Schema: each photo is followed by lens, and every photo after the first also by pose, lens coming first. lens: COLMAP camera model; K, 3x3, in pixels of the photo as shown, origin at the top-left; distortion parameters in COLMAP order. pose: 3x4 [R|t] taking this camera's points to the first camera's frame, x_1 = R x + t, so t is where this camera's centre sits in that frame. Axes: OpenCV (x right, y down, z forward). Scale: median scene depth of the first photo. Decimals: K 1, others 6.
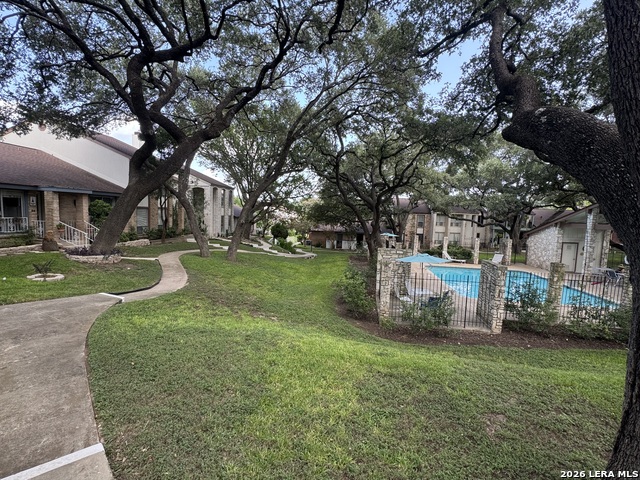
lens RADIAL K [[312.2, 0, 322.0], [0, 312.2, 237.5], [0, 0, 1]] dist [-0.006759, -0.000884]
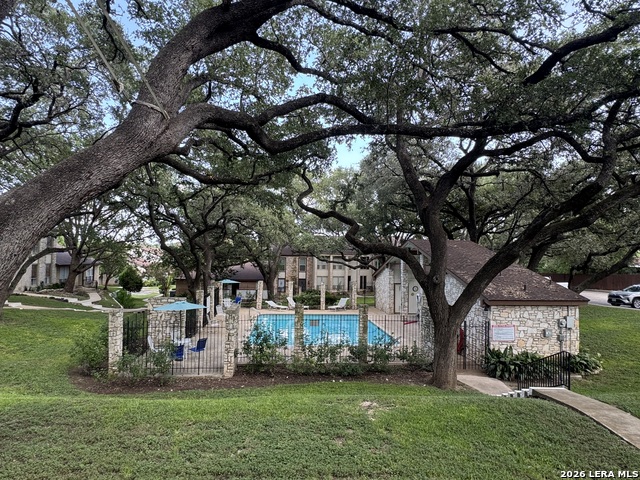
lens RADIAL K [[377.2, 0, 318.9], [0, 377.2, 242.0], [0, 0, 1]] dist [-0.004182, 0.000884]
pose [[0.977811, -0.012532, 0.209114, 0.246495], [0.035867, 0.993485, -0.108175, 0.004562], [-0.206396, 0.113275, 0.971890, -0.128361]]
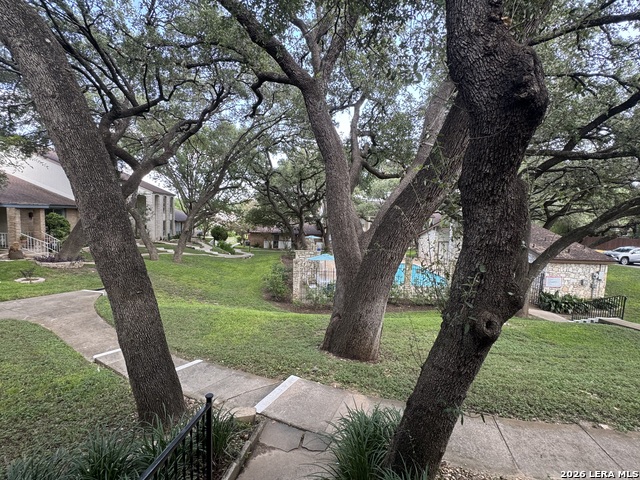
lens RADIAL K [[306.2, 0, 320.5], [0, 306.2, 239.7], [0, 0, 1]] dist [-0.002246, -0.000172]
pose [[0.983382, -0.014858, 0.180941, 0.026069], [0.012169, 0.999799, 0.015962, -0.017710], [-0.181141, -0.013494, 0.983365, -0.177573]]
